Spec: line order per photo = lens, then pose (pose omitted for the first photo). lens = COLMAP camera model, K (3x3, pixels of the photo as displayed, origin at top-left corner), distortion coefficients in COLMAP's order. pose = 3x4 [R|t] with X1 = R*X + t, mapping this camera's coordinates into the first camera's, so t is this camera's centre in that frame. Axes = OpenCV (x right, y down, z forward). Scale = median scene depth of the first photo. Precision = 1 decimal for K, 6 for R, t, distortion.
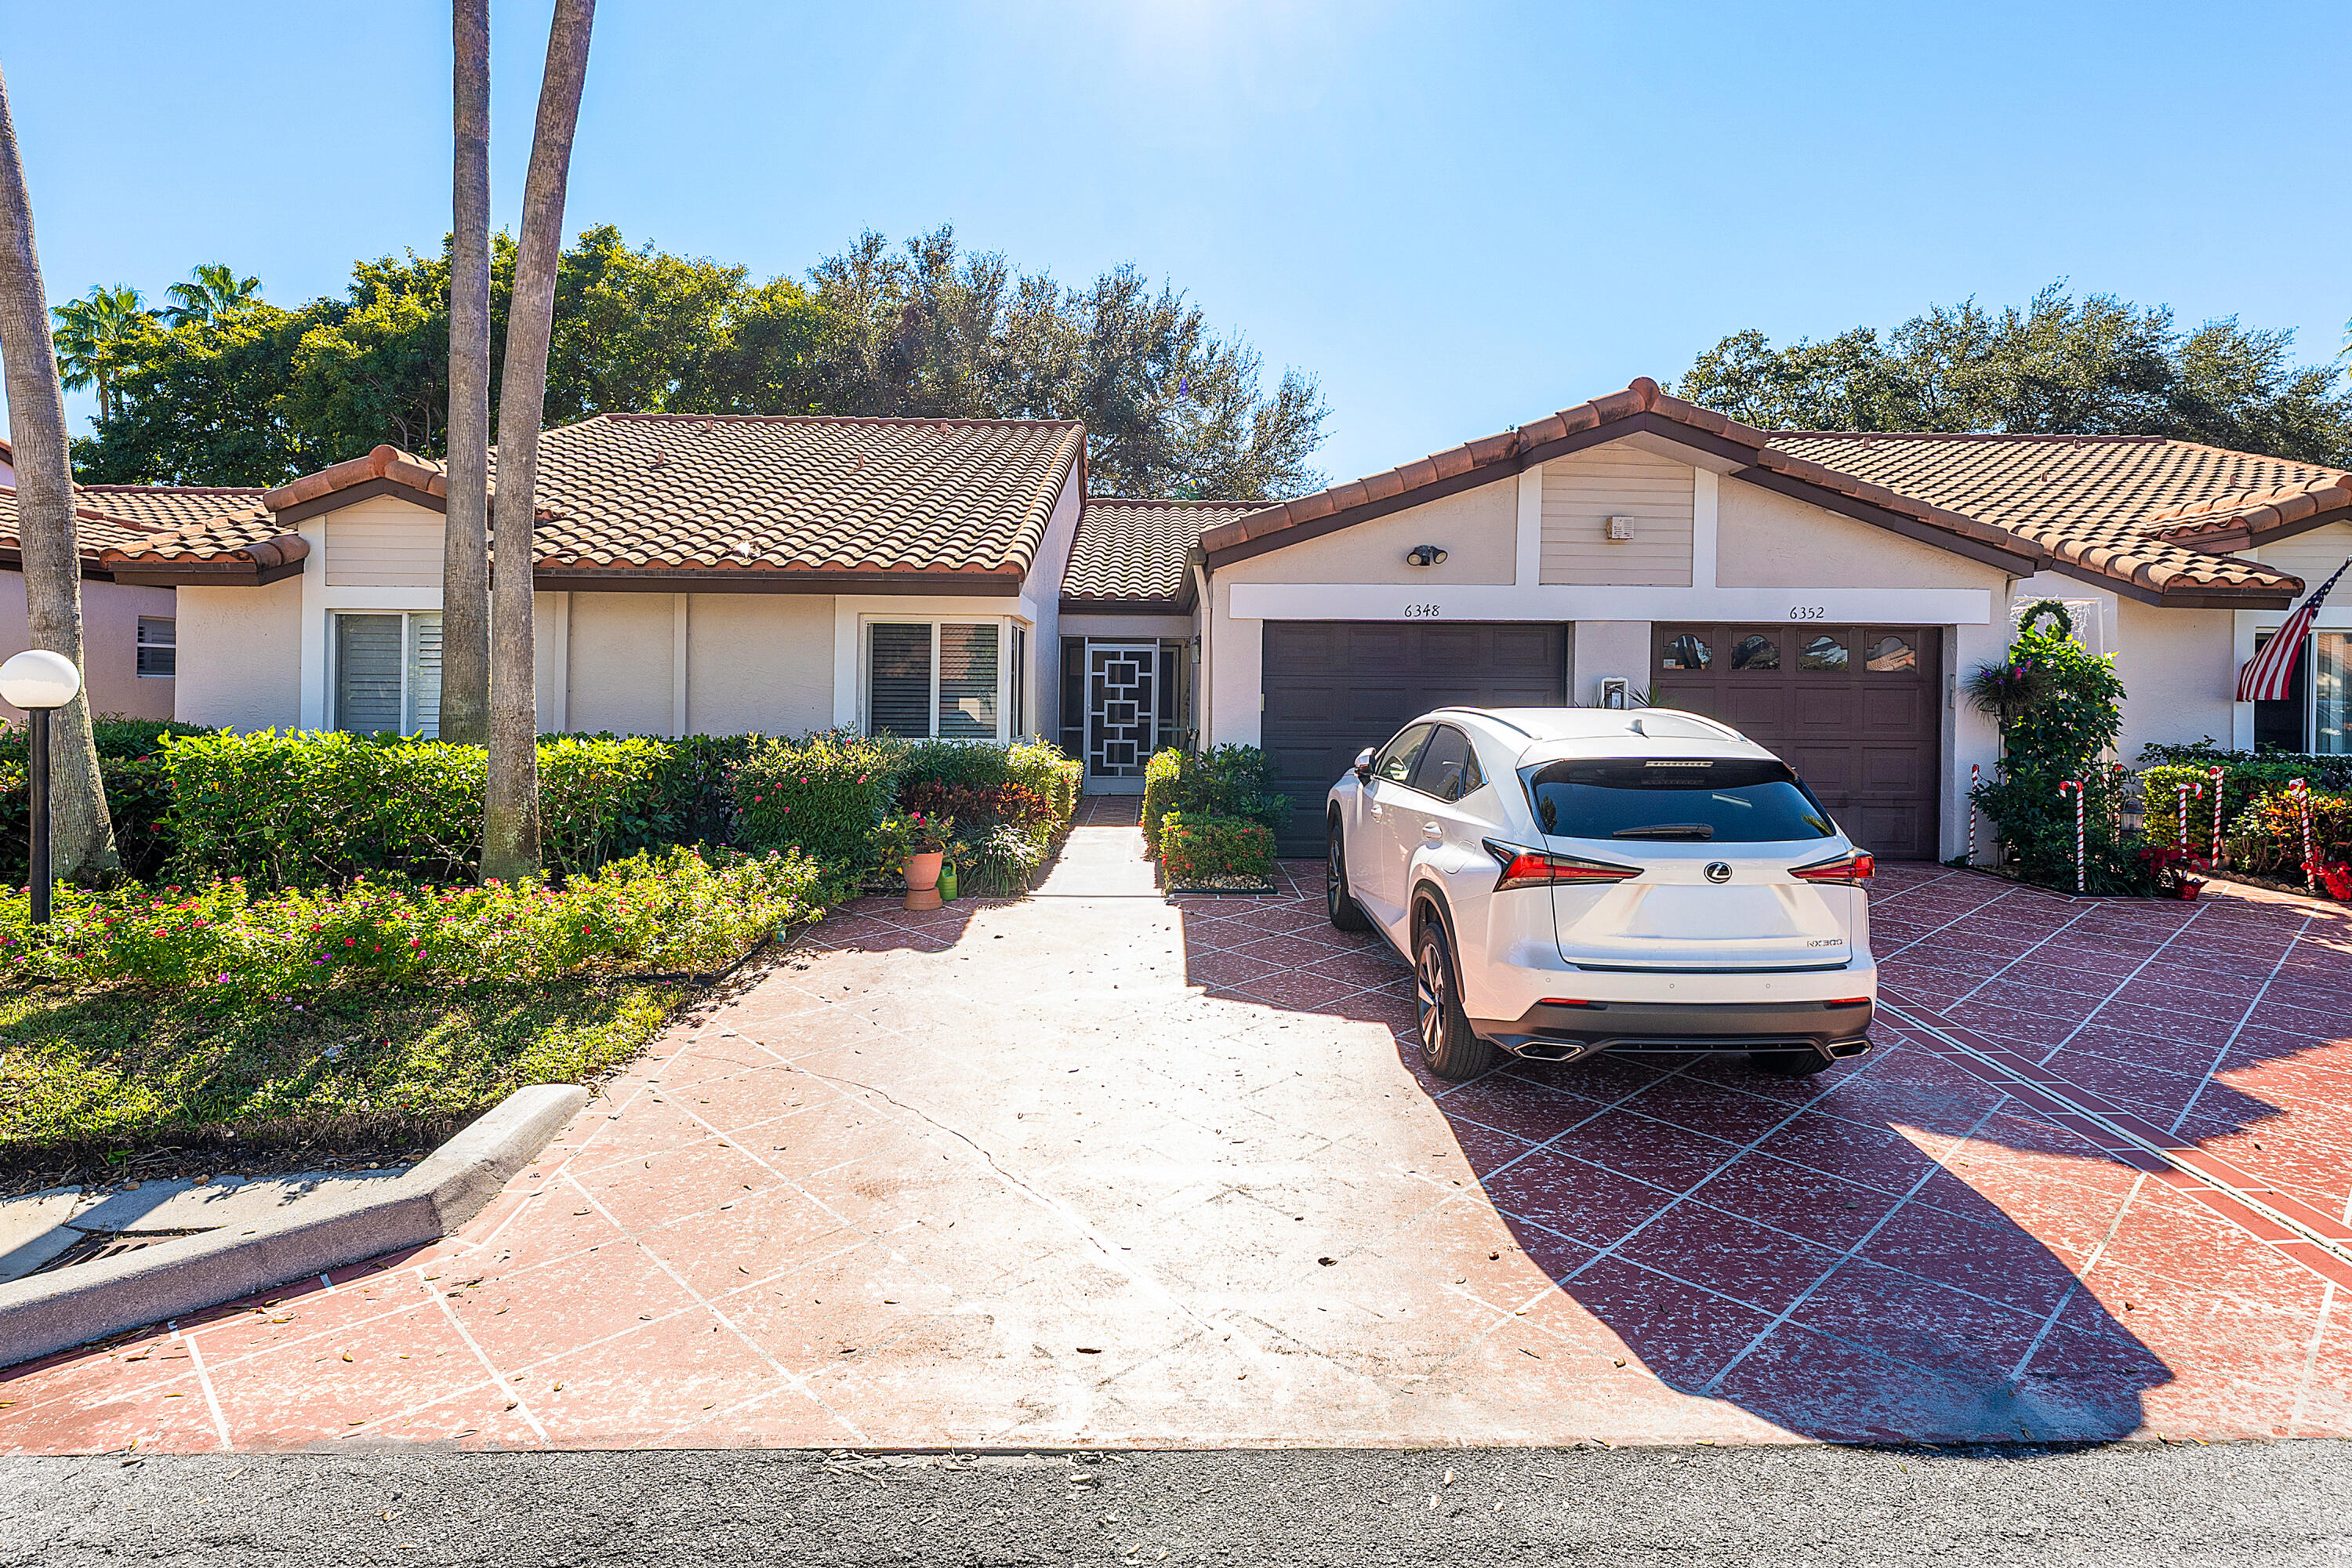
lens RADIAL K [[1099.8, 0, 1174.5], [0, 1099.8, 653.8], [0, 0, 1]] dist [0.000395, -0.000081]
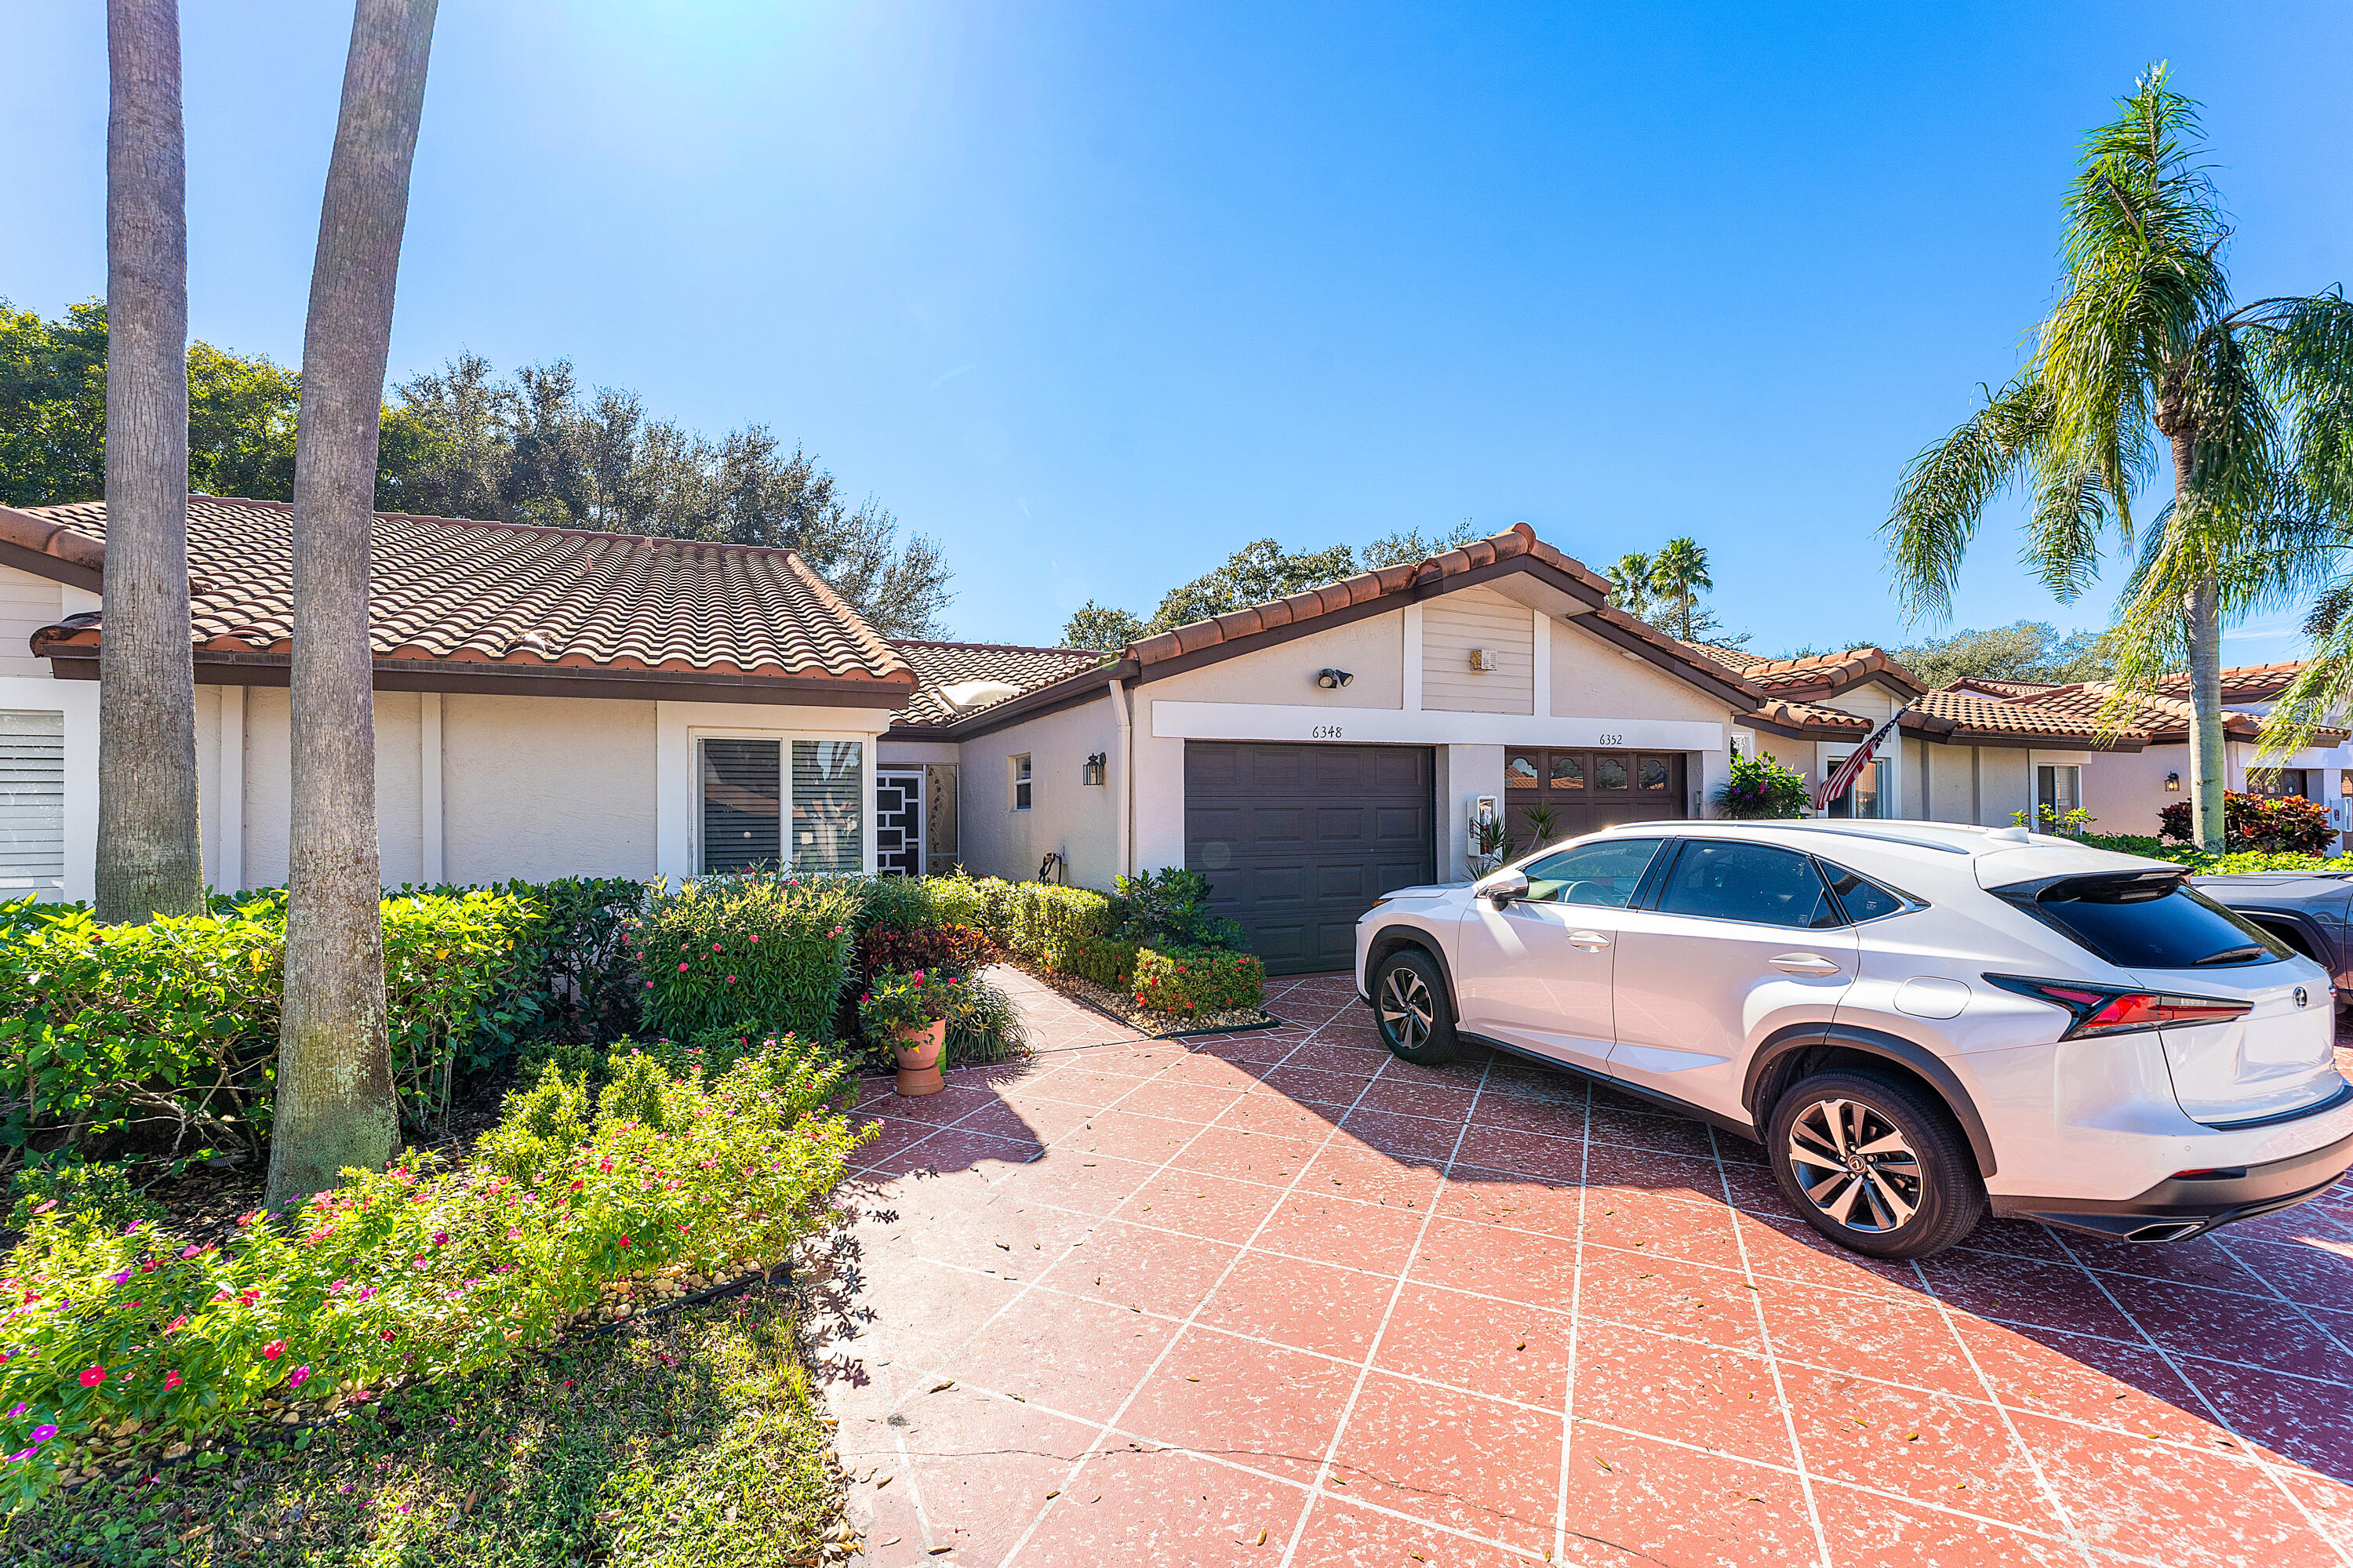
lens RADIAL K [[941.0, 0, 1176.5], [0, 941.0, 784.0], [0, 0, 1]] dist [-0.000078, -0.000139]
pose [[0.933453, -0.003325, 0.358683, -0.223353], [0.003645, 0.999993, -0.000215, 0.009240], [-0.358680, 0.001508, 0.933459, 0.227726]]
